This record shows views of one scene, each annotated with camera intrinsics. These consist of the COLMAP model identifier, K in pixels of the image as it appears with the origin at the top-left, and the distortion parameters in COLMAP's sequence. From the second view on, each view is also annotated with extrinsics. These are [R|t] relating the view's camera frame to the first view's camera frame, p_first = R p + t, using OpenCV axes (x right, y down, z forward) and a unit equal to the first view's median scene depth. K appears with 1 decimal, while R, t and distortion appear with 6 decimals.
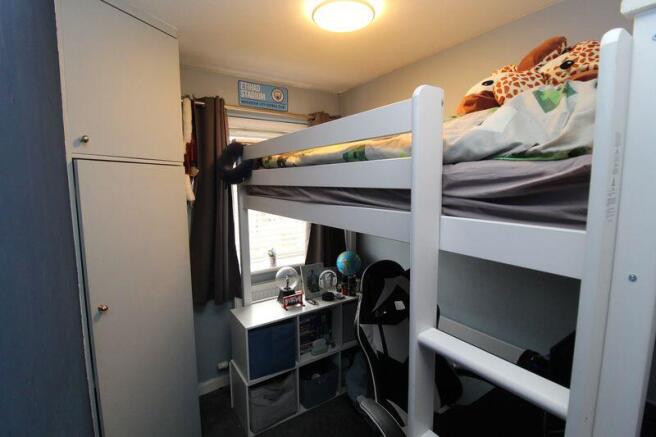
lens RADIAL K [[310.6, 0, 339.4], [0, 310.6, 208.8], [0, 0, 1]] dist [-0.030023, -0.000409]
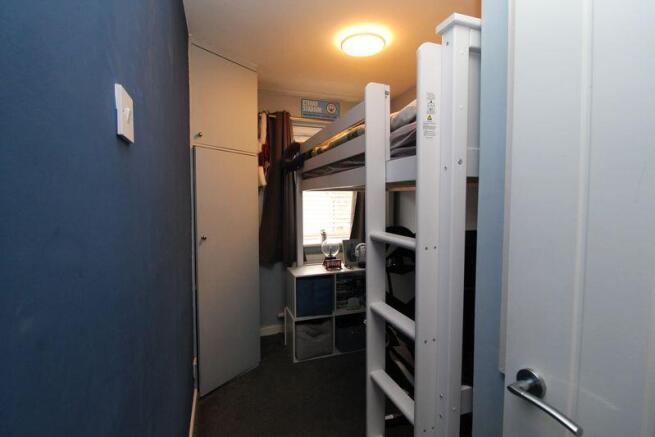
lens RADIAL K [[310.2, 0, 338.8], [0, 310.2, 208.8], [0, 0, 1]] dist [-0.030023, -0.000409]
pose [[0.967985, 0.014517, -0.250588, 0.190385], [-0.029806, 0.997910, -0.057326, 0.144333], [0.249232, 0.062960, 0.966395, -0.242423]]
